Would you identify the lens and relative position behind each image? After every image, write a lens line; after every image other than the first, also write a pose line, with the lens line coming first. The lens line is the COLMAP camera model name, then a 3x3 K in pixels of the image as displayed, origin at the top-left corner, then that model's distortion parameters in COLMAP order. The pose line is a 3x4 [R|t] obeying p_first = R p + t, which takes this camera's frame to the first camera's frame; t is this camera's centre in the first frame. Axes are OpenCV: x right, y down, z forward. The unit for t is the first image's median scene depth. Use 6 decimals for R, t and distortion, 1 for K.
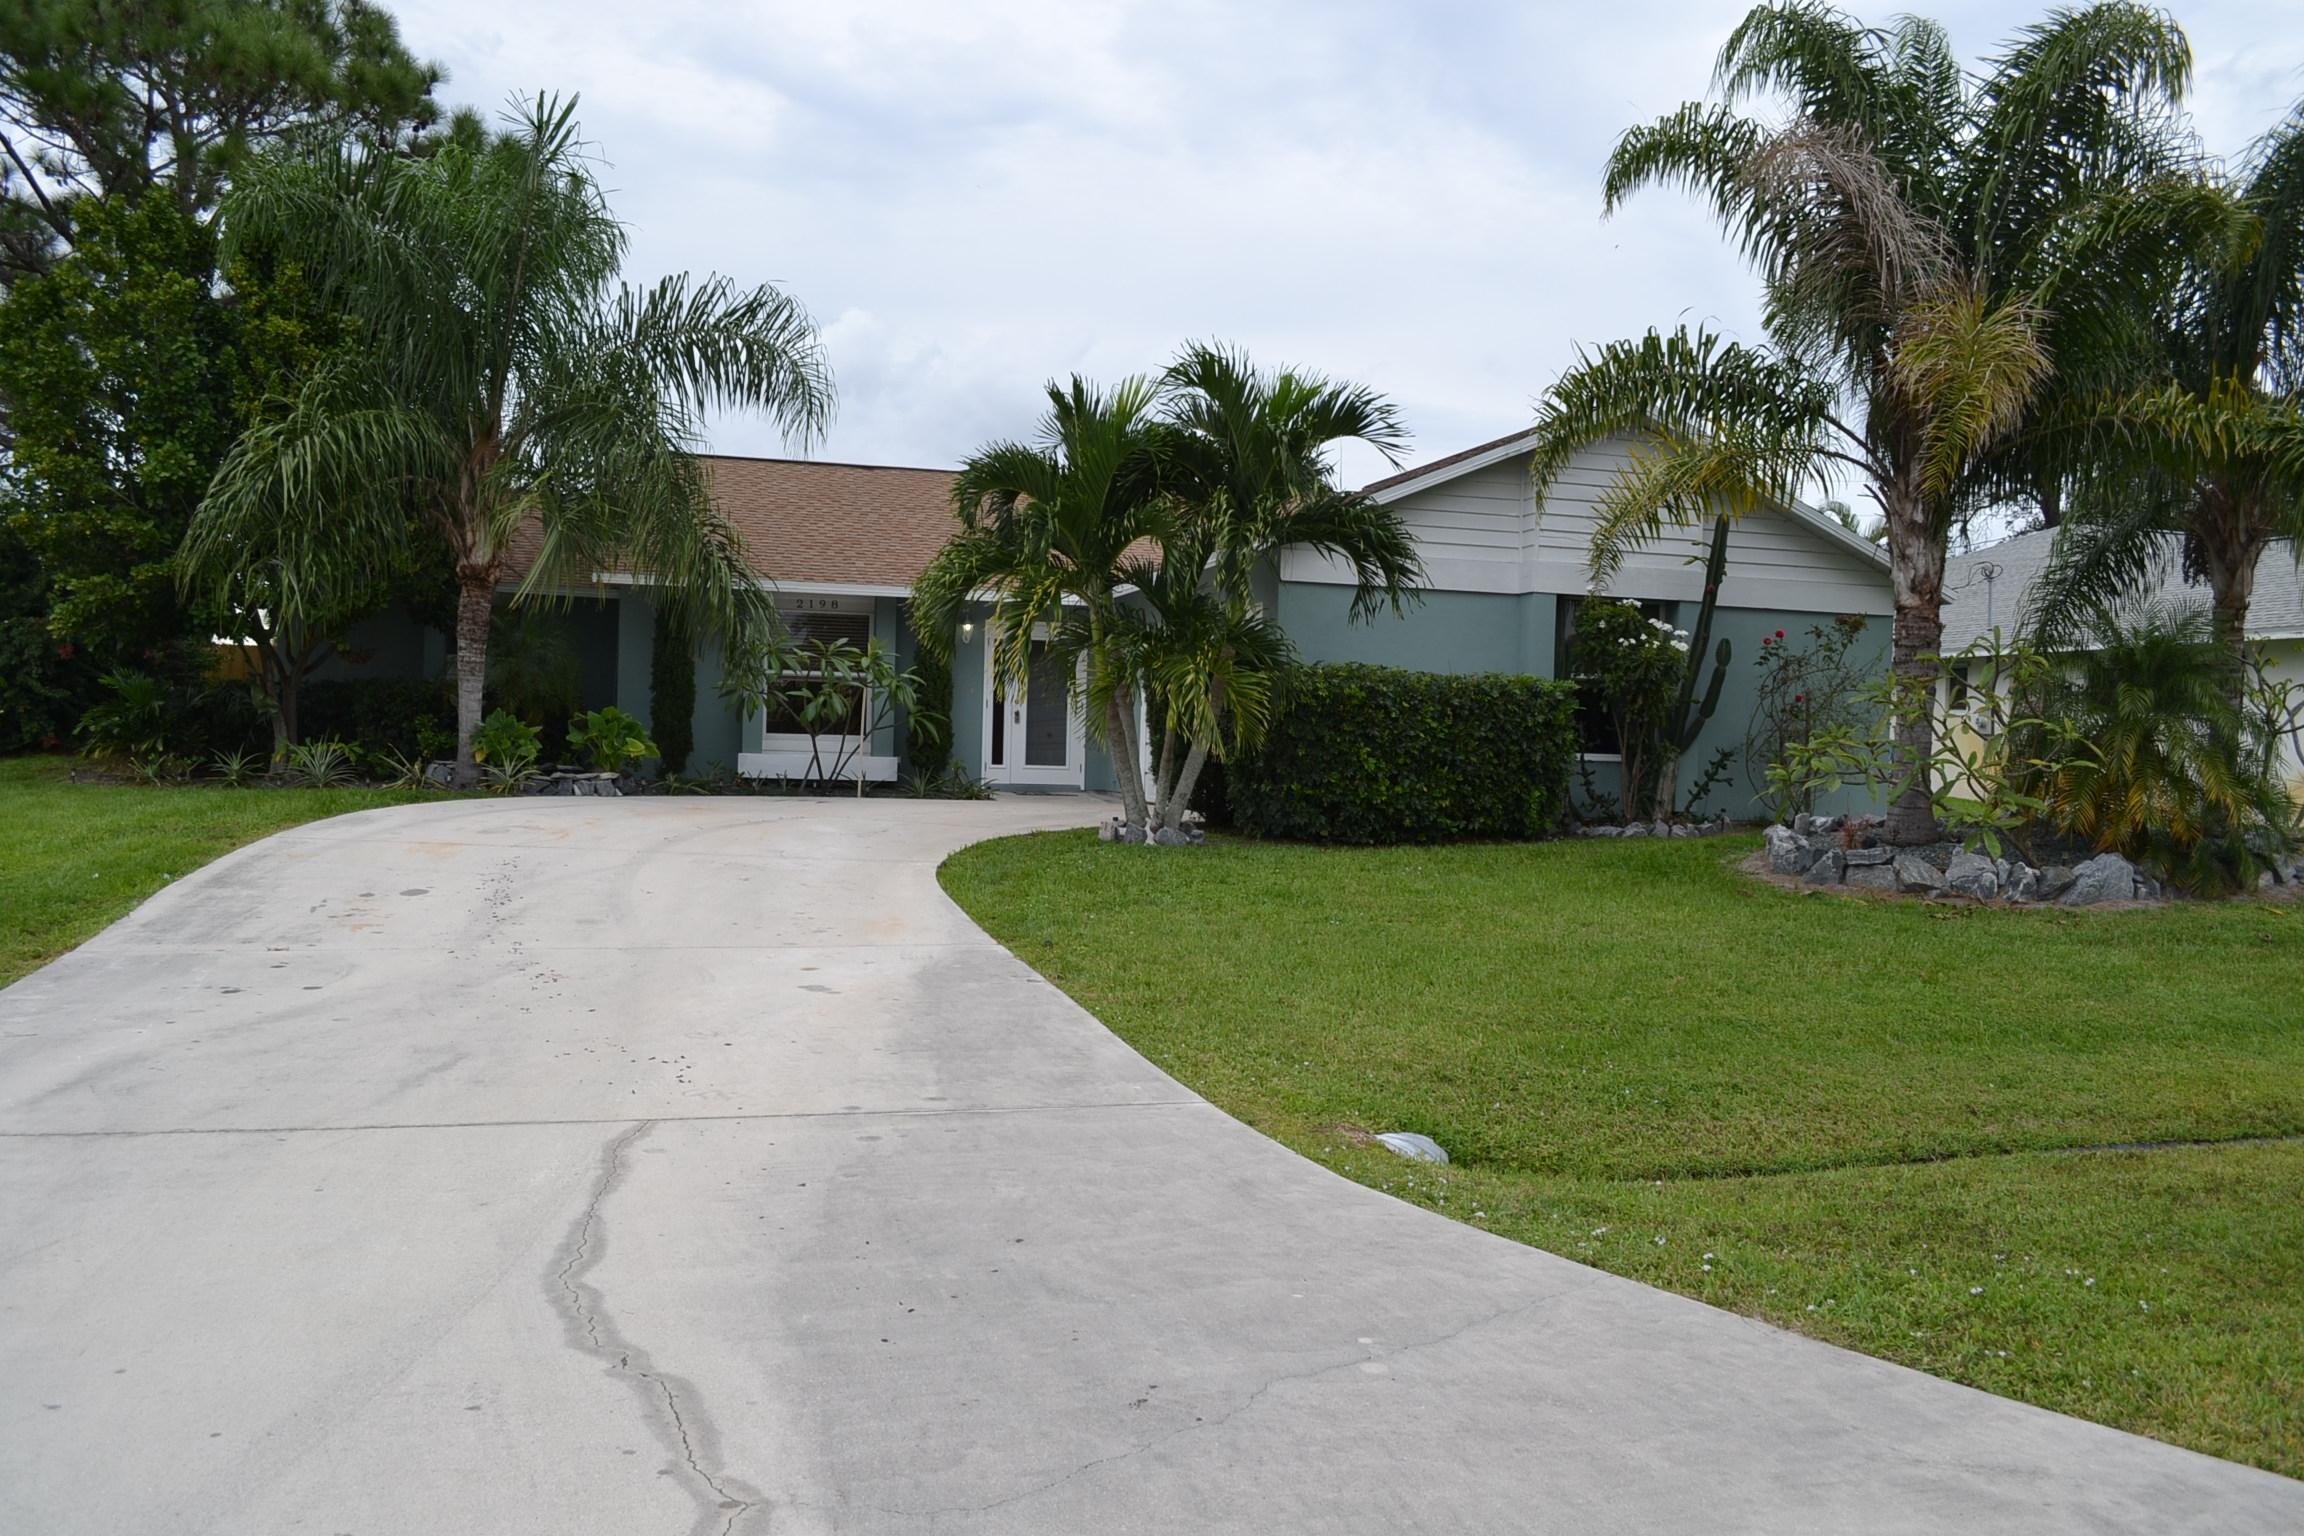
lens RADIAL K [[1835.1, 0, 1134.0], [0, 1835.1, 781.0], [0, 0, 1]] dist [-0.082672, 0.010151]
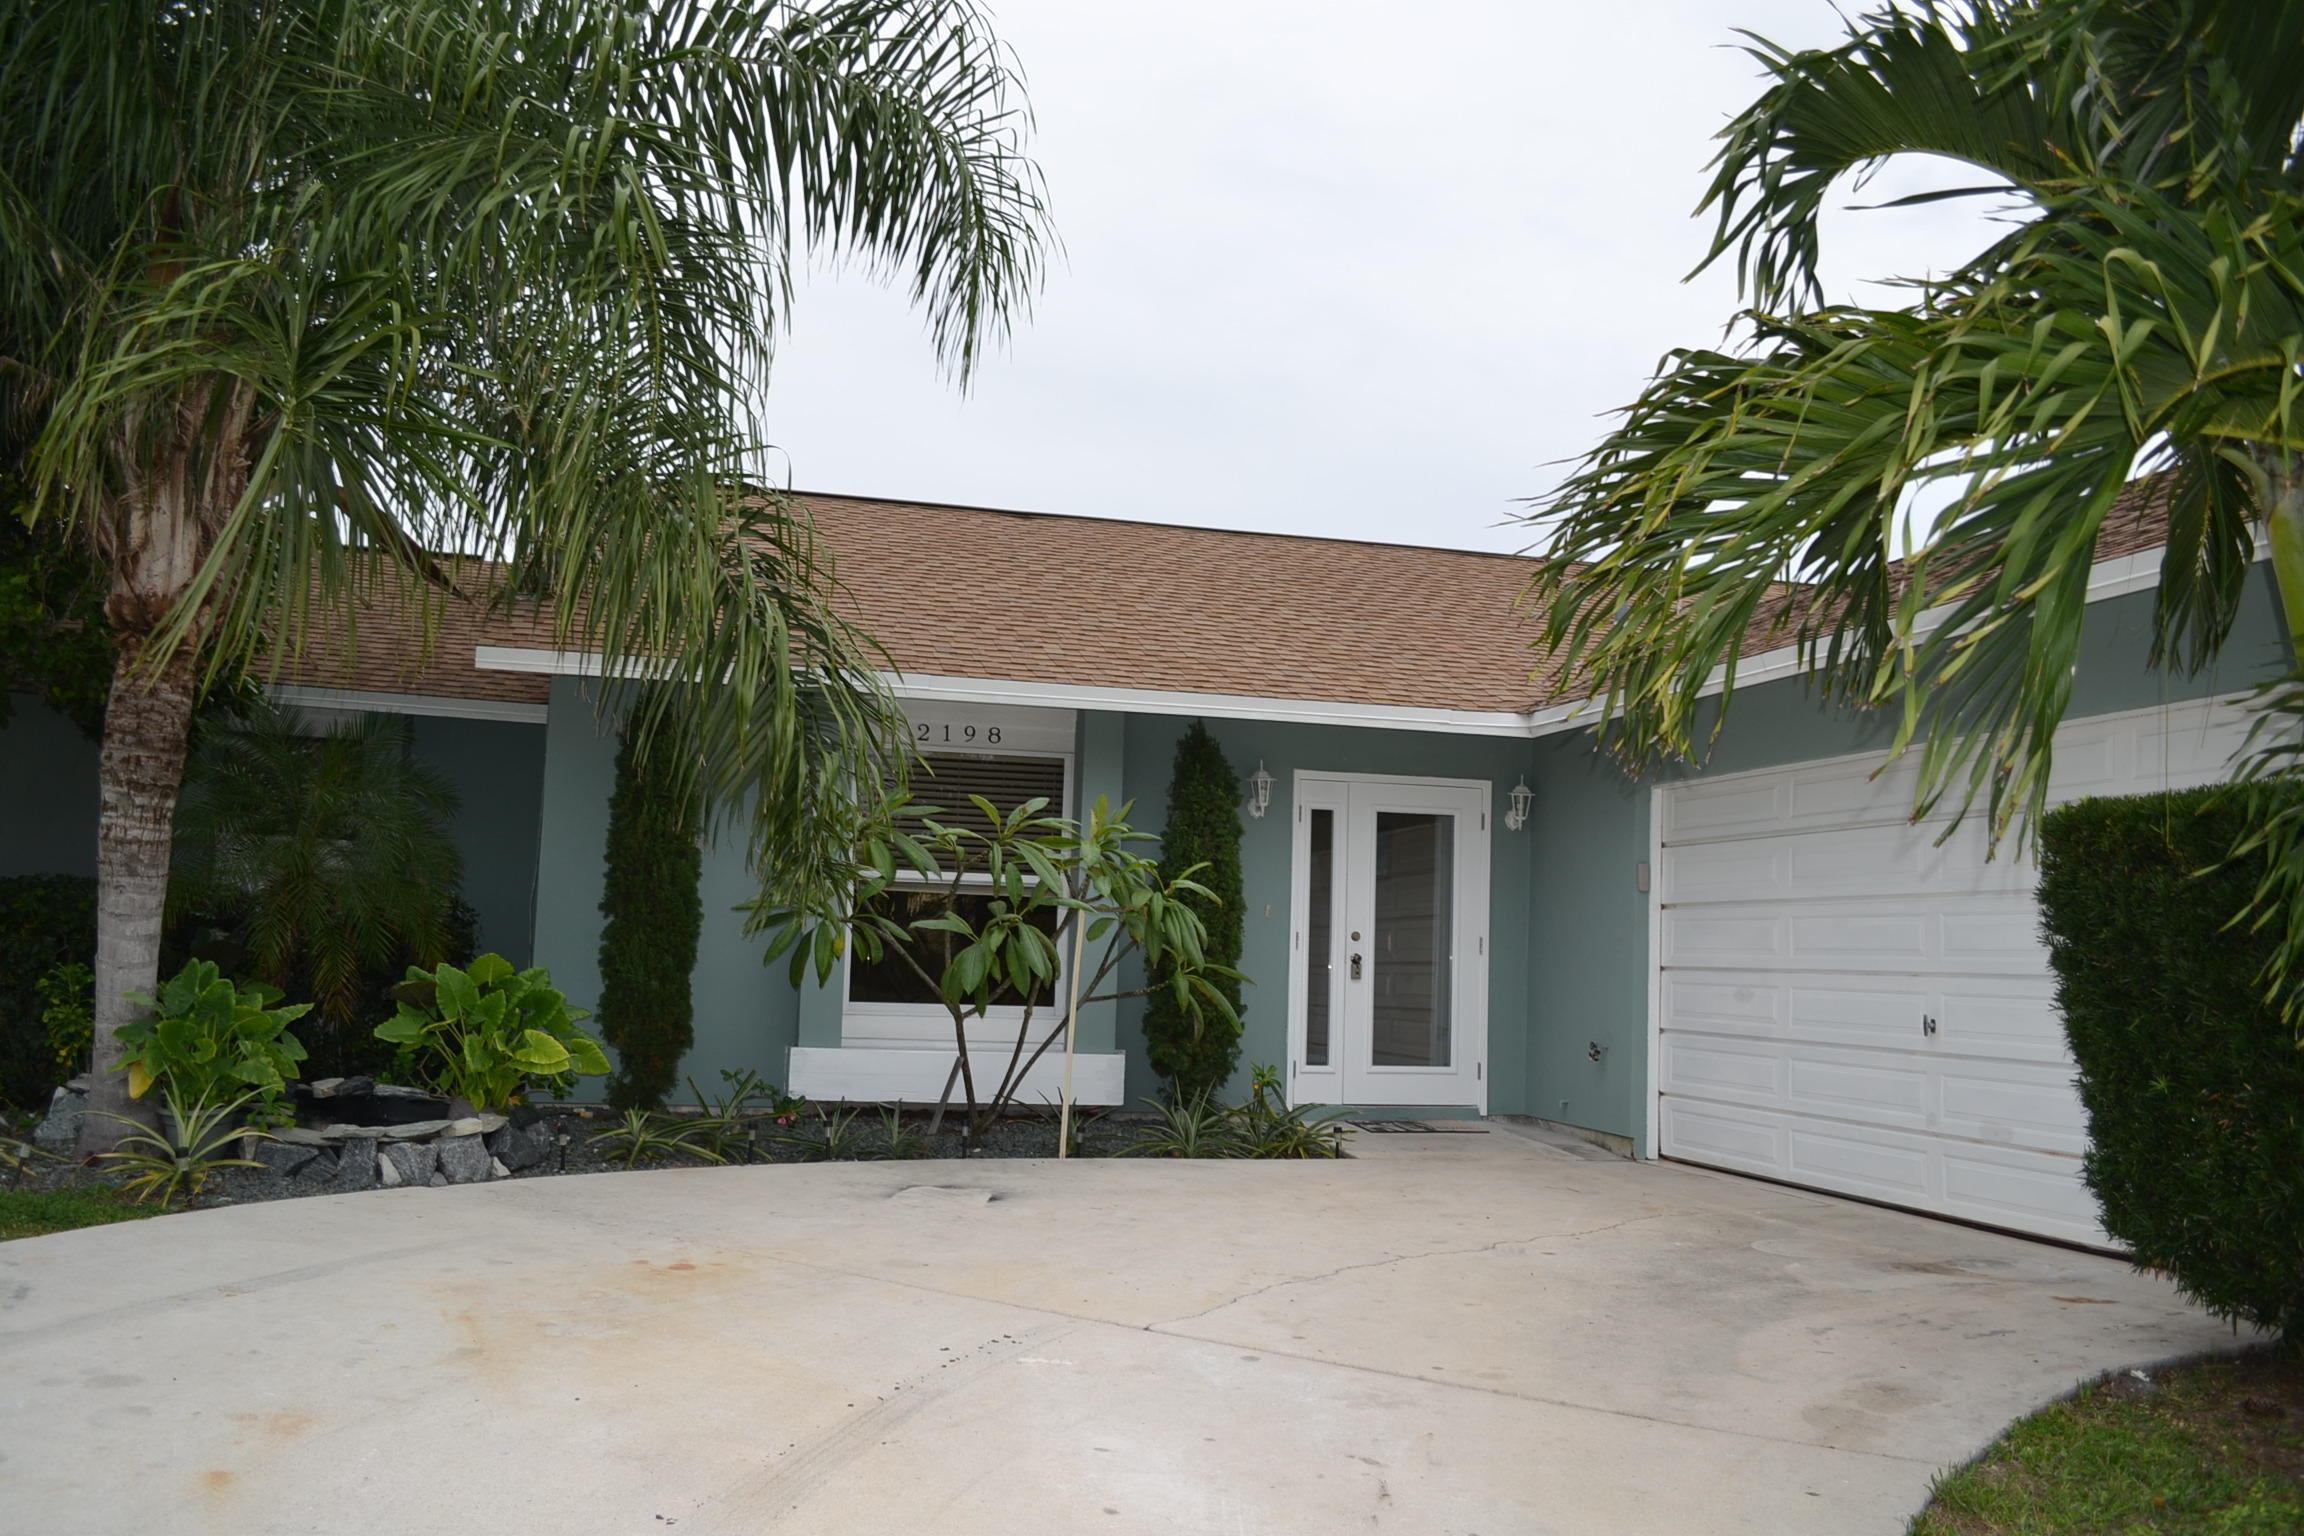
lens RADIAL K [[1835.1, 0, 1134.0], [0, 1835.1, 781.0], [0, 0, 1]] dist [-0.082672, 0.010151]
pose [[0.999818, 0.006189, -0.018067, -0.122683], [-0.008071, 0.994331, -0.106021, -0.034222], [0.017309, 0.106148, 0.994200, 0.539527]]
